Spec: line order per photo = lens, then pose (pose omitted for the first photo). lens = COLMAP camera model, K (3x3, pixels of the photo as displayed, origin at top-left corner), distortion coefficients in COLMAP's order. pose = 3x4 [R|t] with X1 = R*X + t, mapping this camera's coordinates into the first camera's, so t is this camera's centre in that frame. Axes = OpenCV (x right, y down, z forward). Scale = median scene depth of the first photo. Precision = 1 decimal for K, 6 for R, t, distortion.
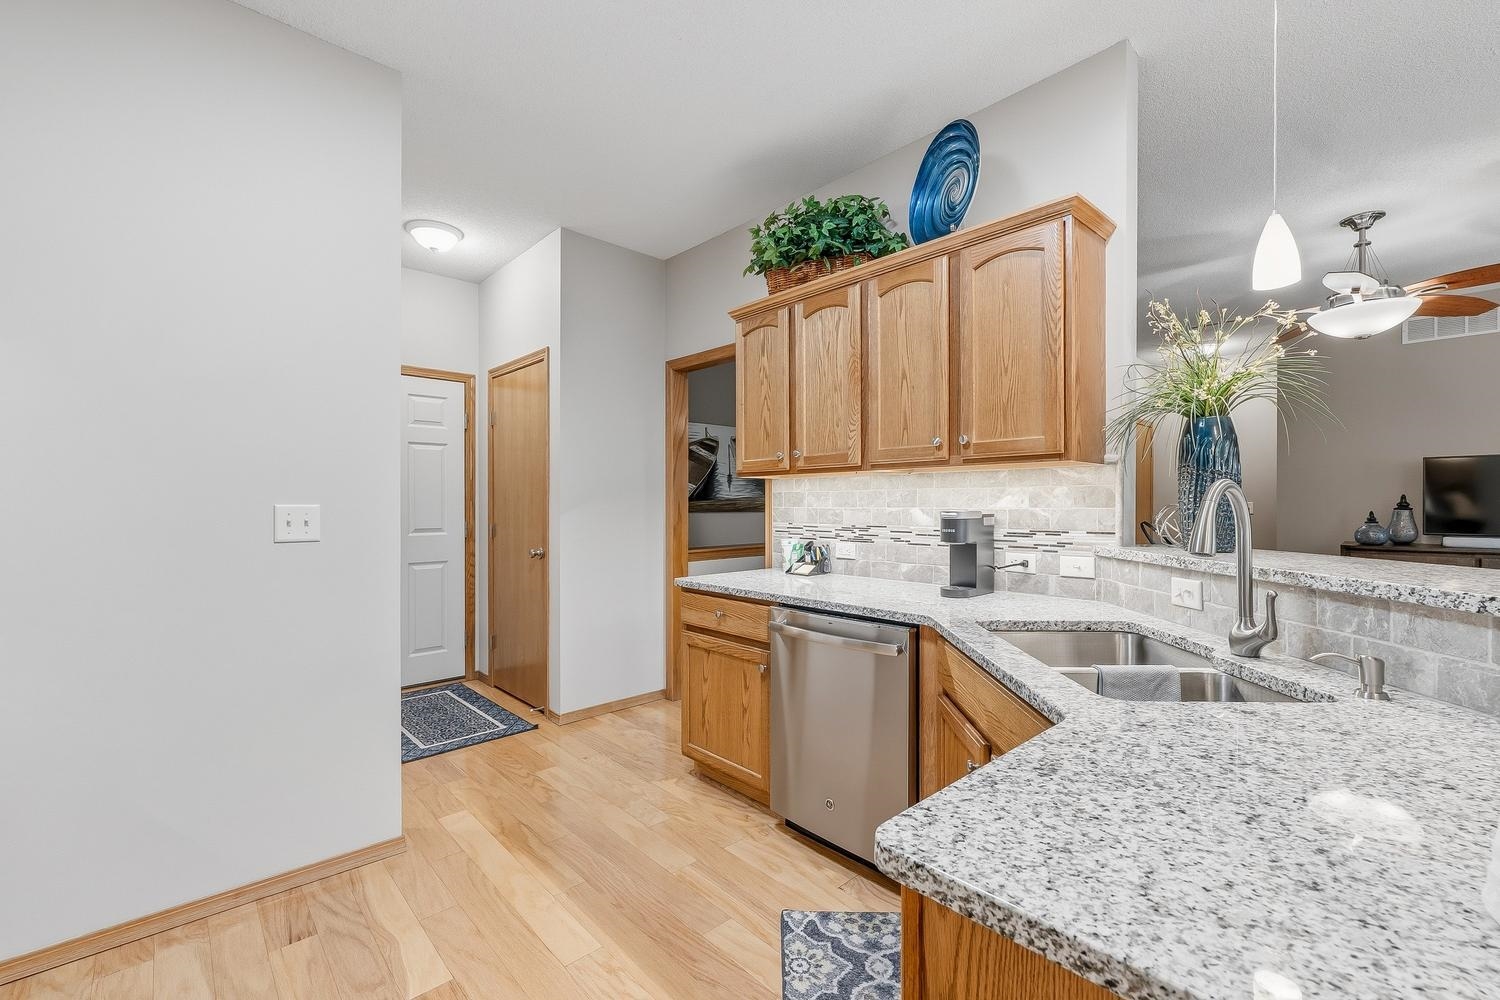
lens RADIAL K [[626.7, 0, 754.2], [0, 626.7, 504.4], [0, 0, 1]] dist [-0.001672, -0.000290]
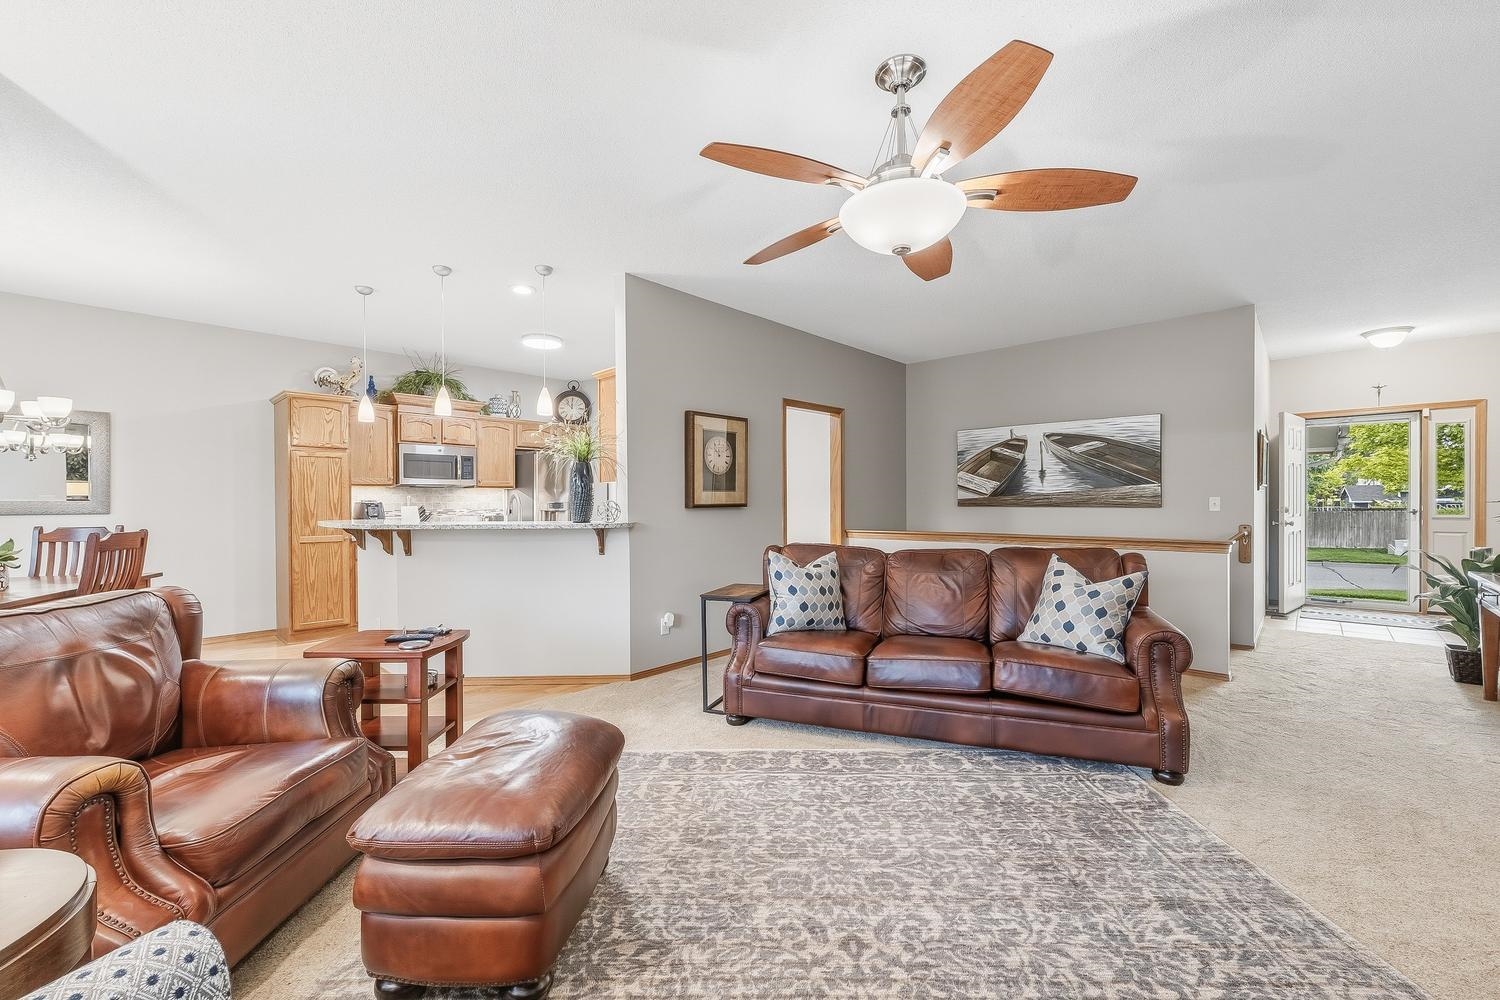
lens RADIAL K [[601.4, 0, 750.0], [0, 601.4, 500.0], [0, 0, 1]] dist [0.000727, 0.000110]
pose [[0.060321, 0.000886, -0.998179, 2.045063], [0.003089, 0.999995, 0.001075, -0.001132], [0.998174, -0.003148, 0.060318, 1.014827]]
